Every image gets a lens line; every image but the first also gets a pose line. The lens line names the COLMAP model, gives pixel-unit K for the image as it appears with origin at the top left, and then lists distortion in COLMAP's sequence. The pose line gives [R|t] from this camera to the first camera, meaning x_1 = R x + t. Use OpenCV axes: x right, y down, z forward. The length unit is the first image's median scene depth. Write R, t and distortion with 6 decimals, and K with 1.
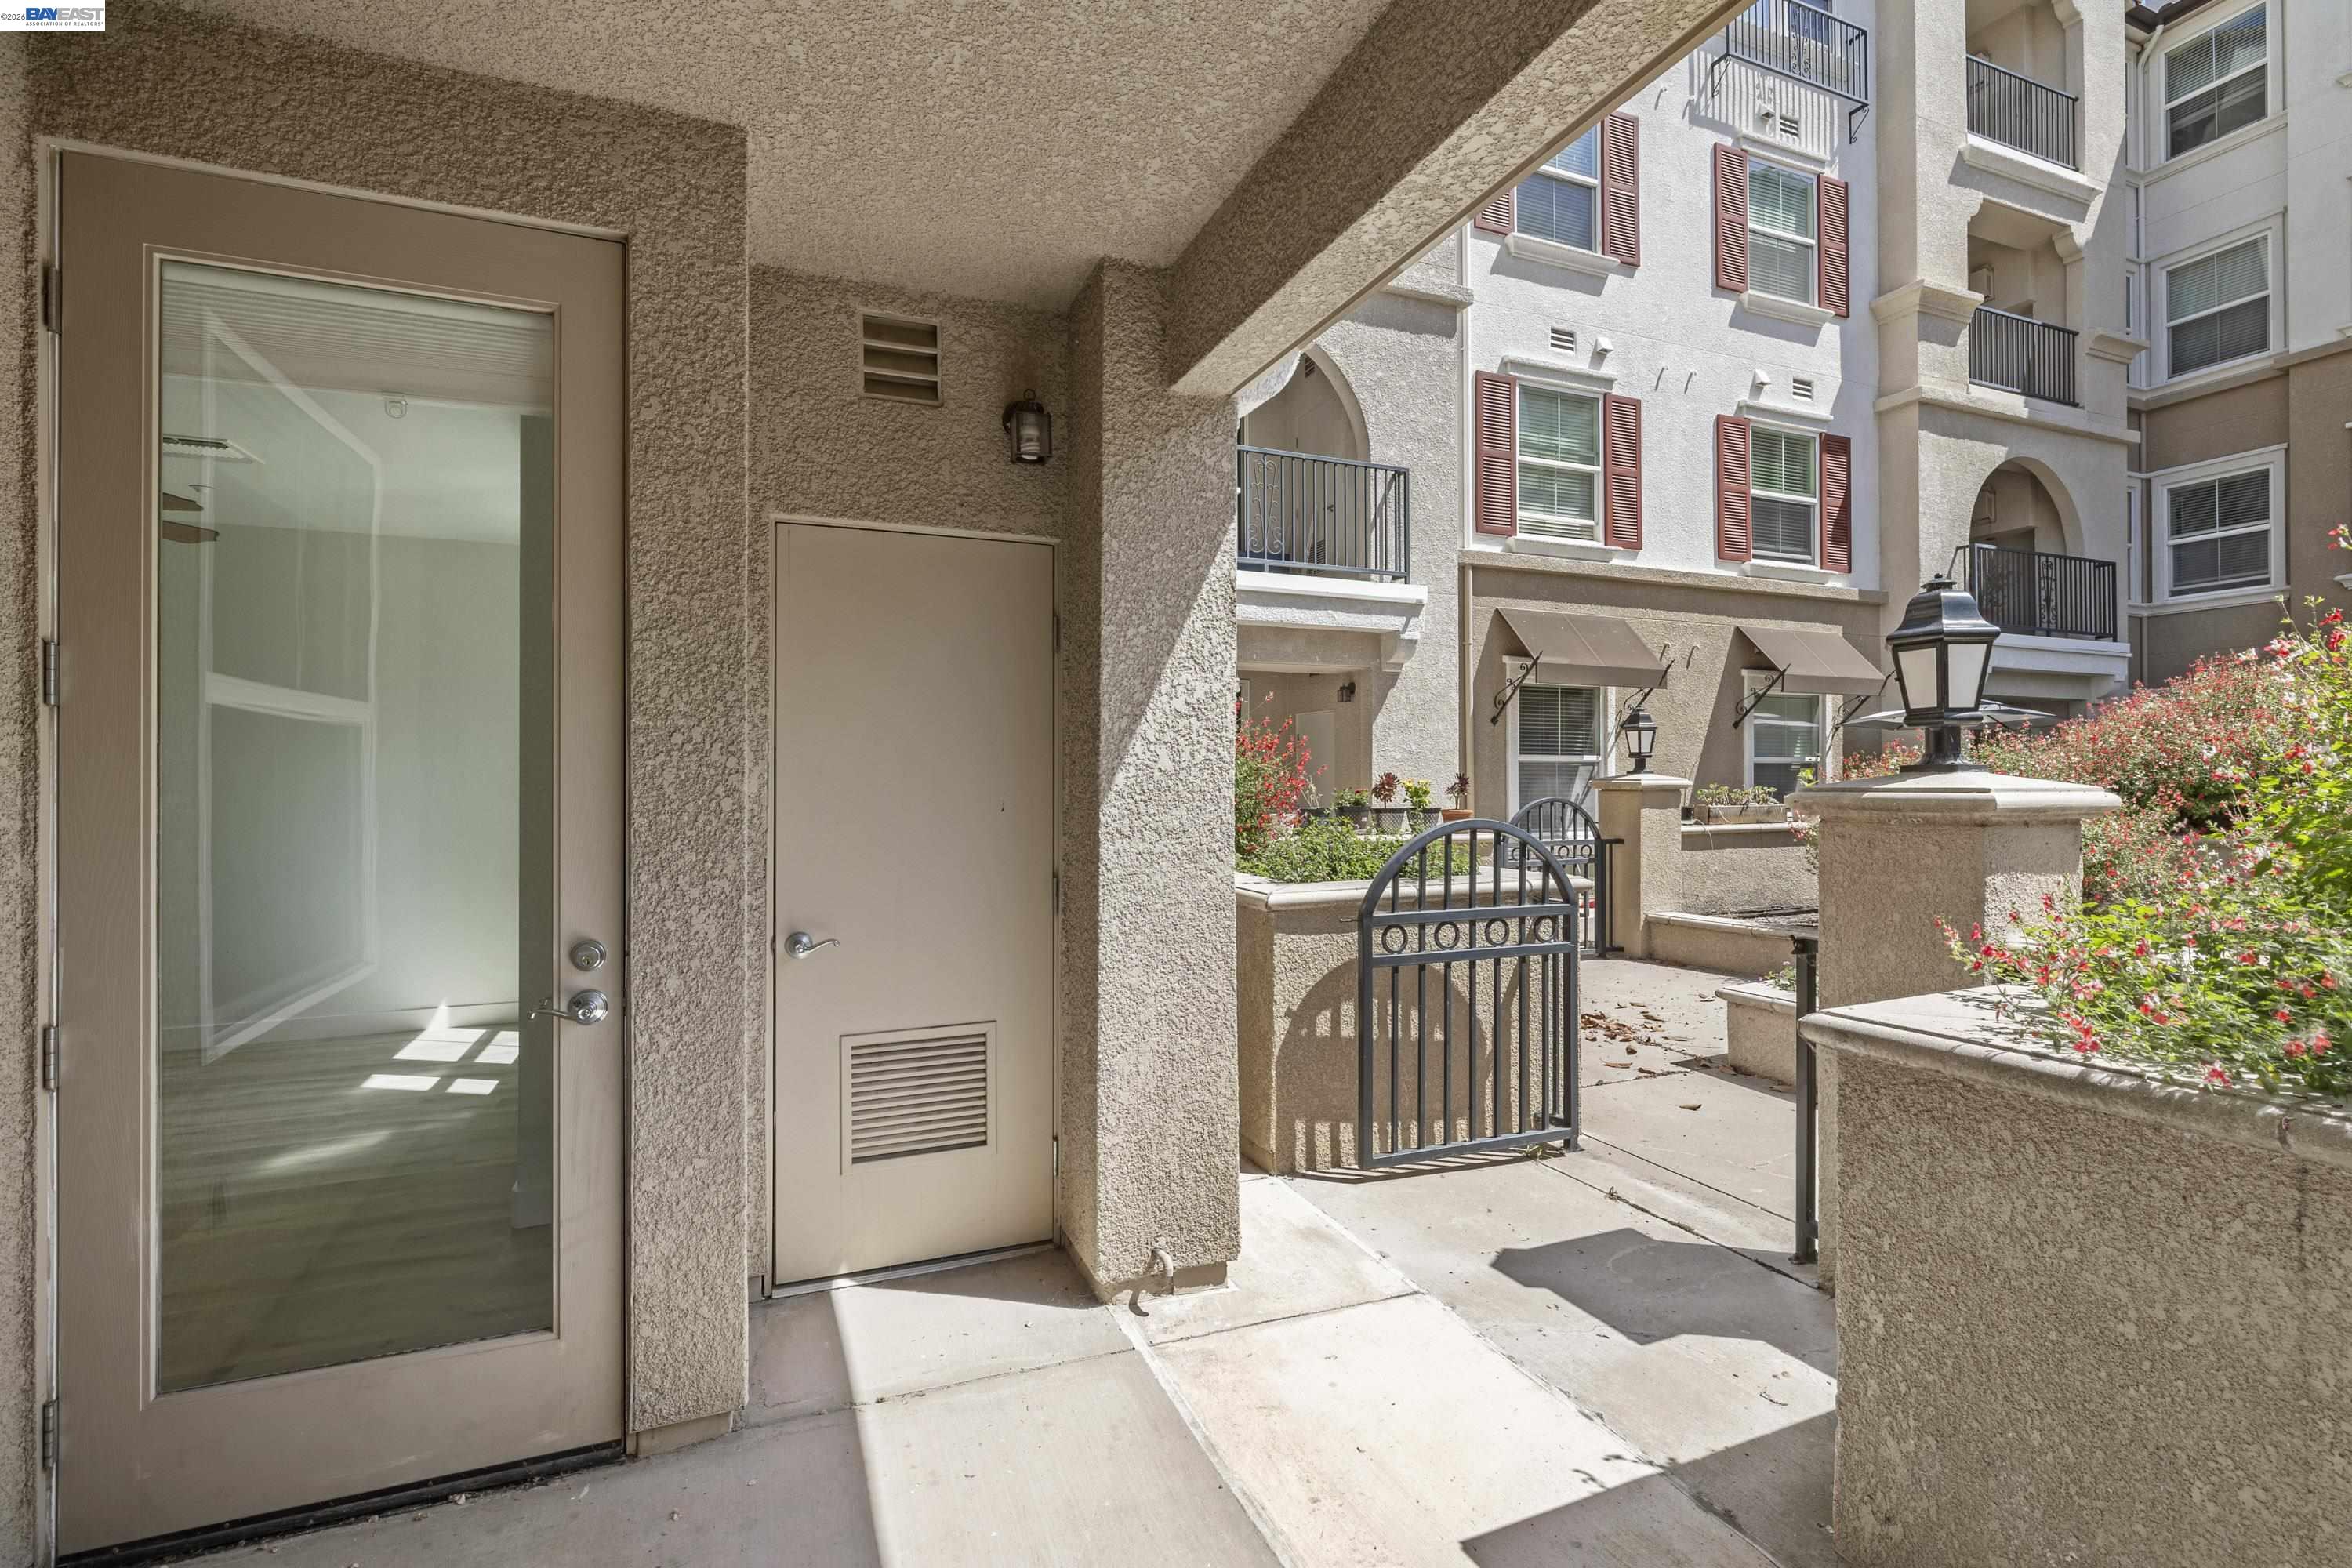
lens RADIAL K [[1047.6, 0, 1161.6], [0, 1047.6, 775.6], [0, 0, 1]] dist [-0.004790, 0.000306]
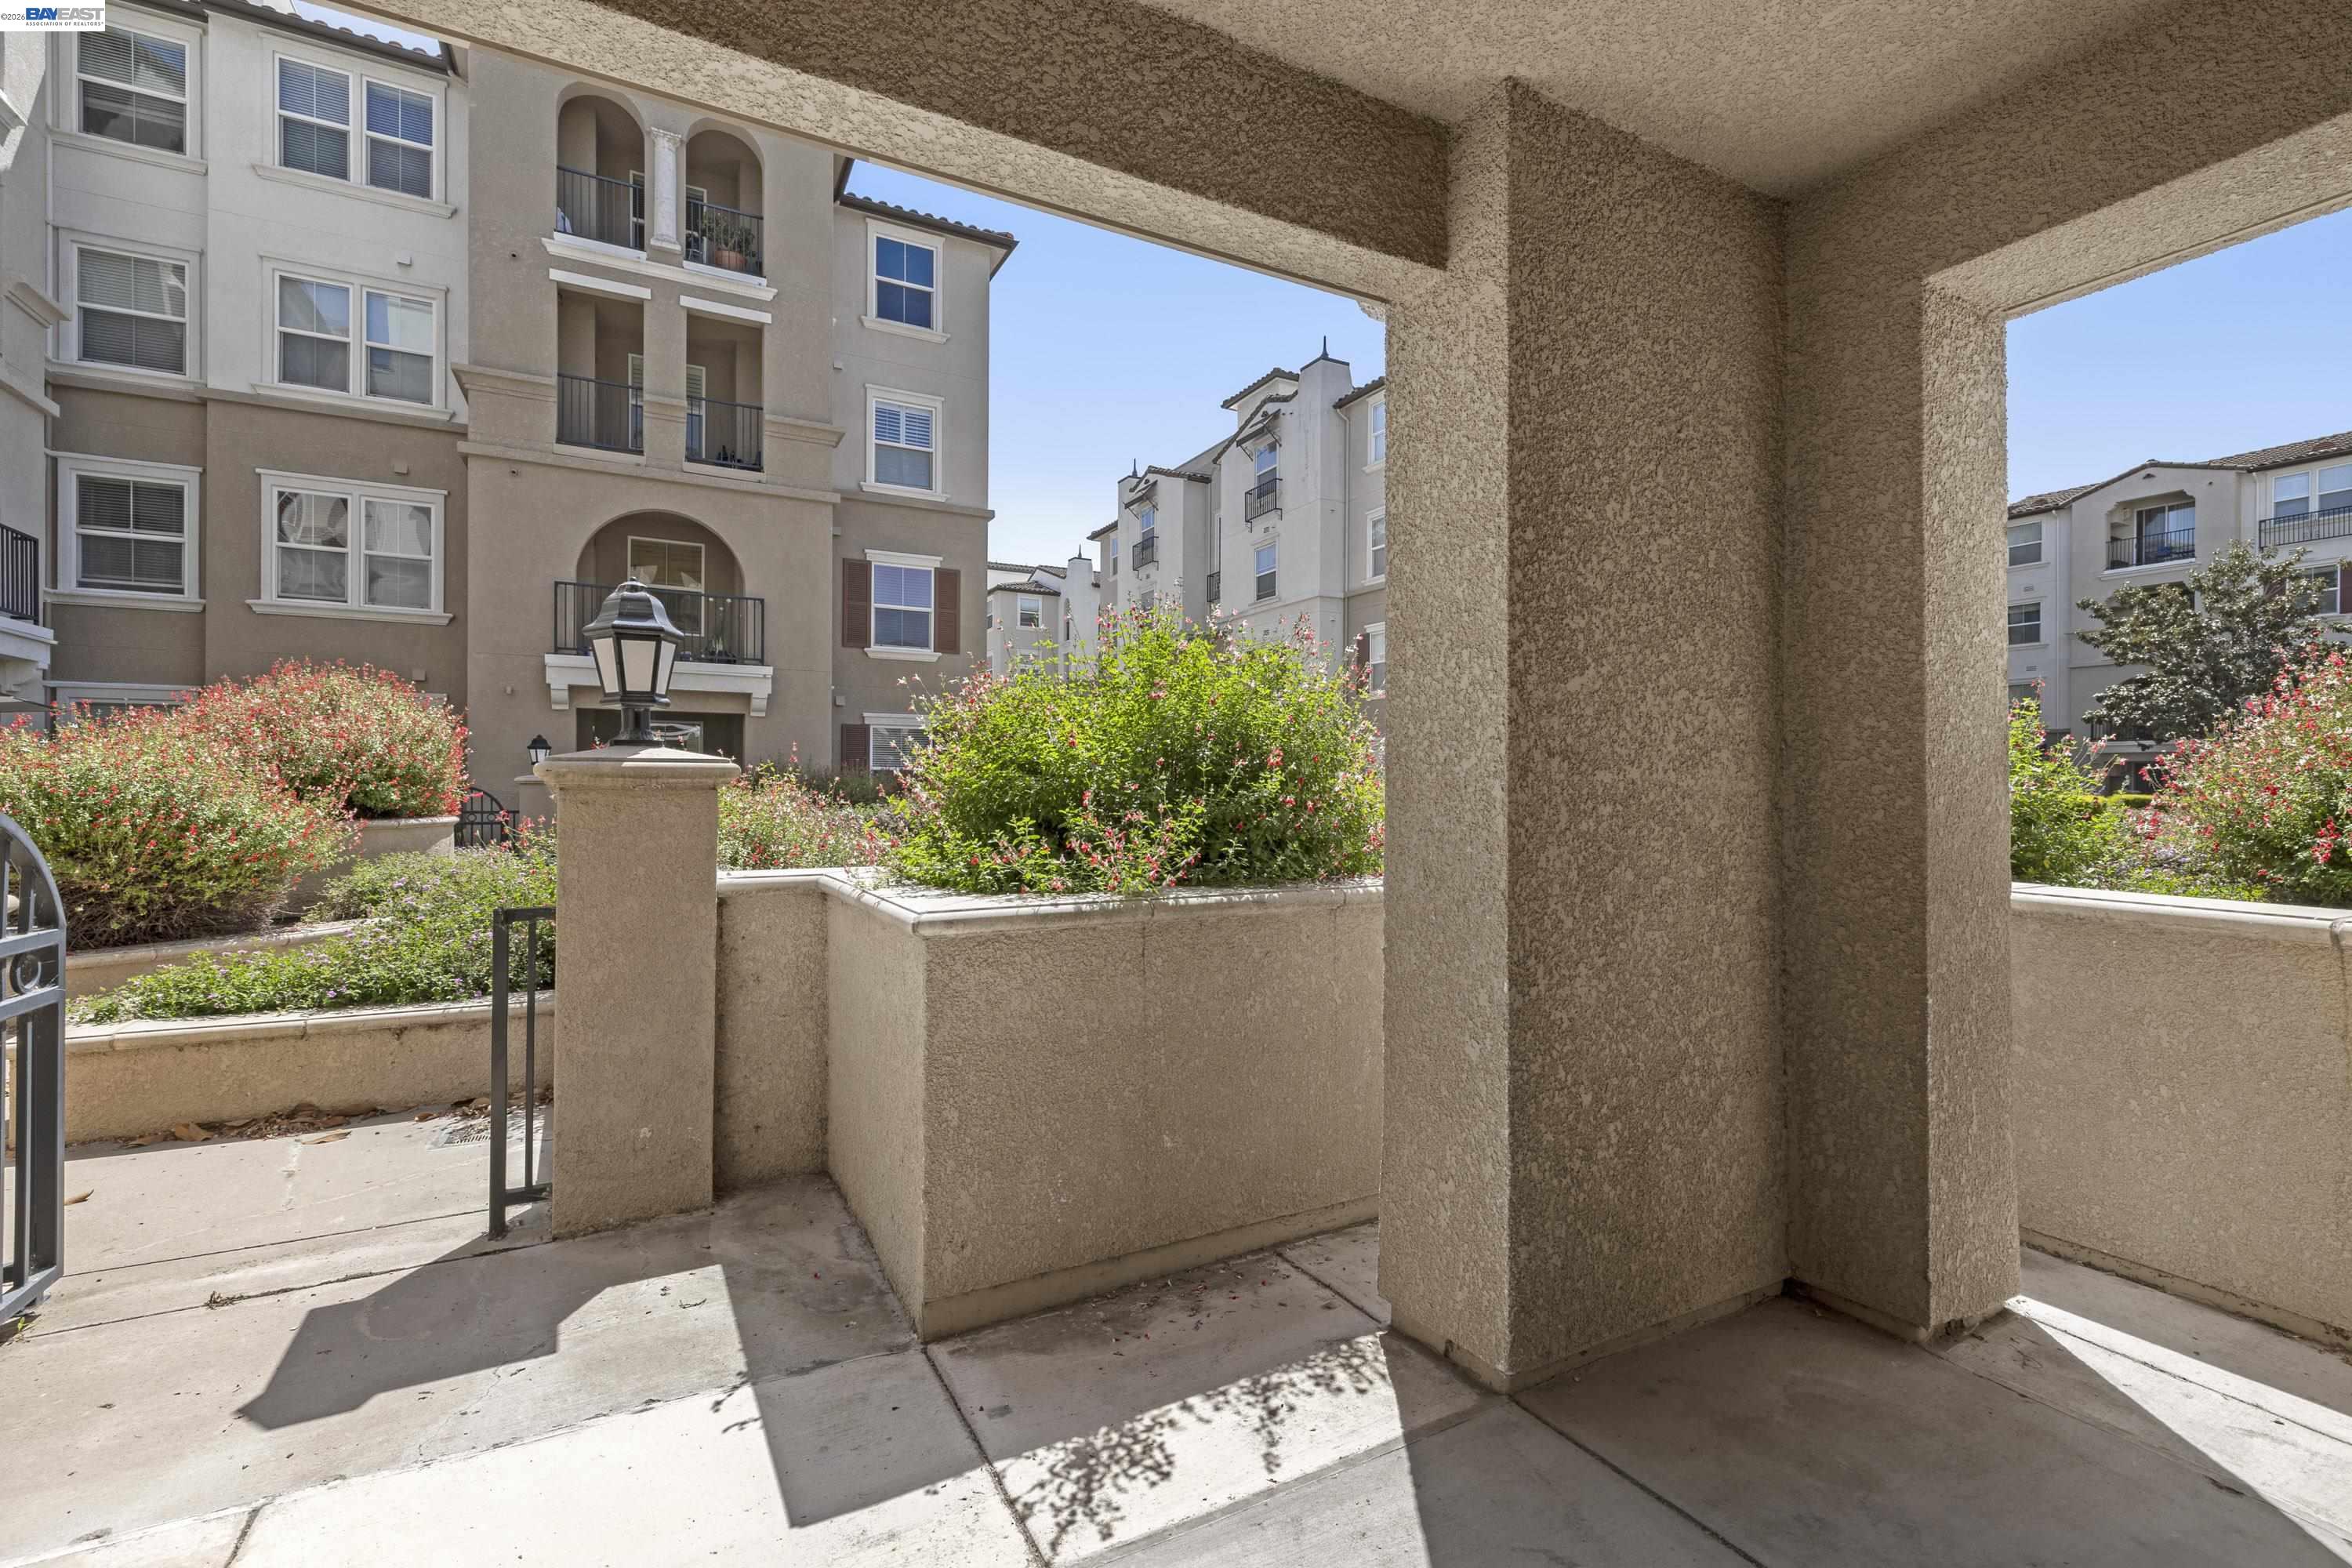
lens RADIAL K [[1016.4, 0, 1177.2], [0, 1016.4, 780.6], [0, 0, 1]] dist [0.006379, -0.000312]
pose [[-0.085515, 0.005796, 0.996320, -0.396015], [-0.008579, 0.999942, -0.006554, 0.032309], [-0.996300, -0.009107, -0.085461, 0.429689]]
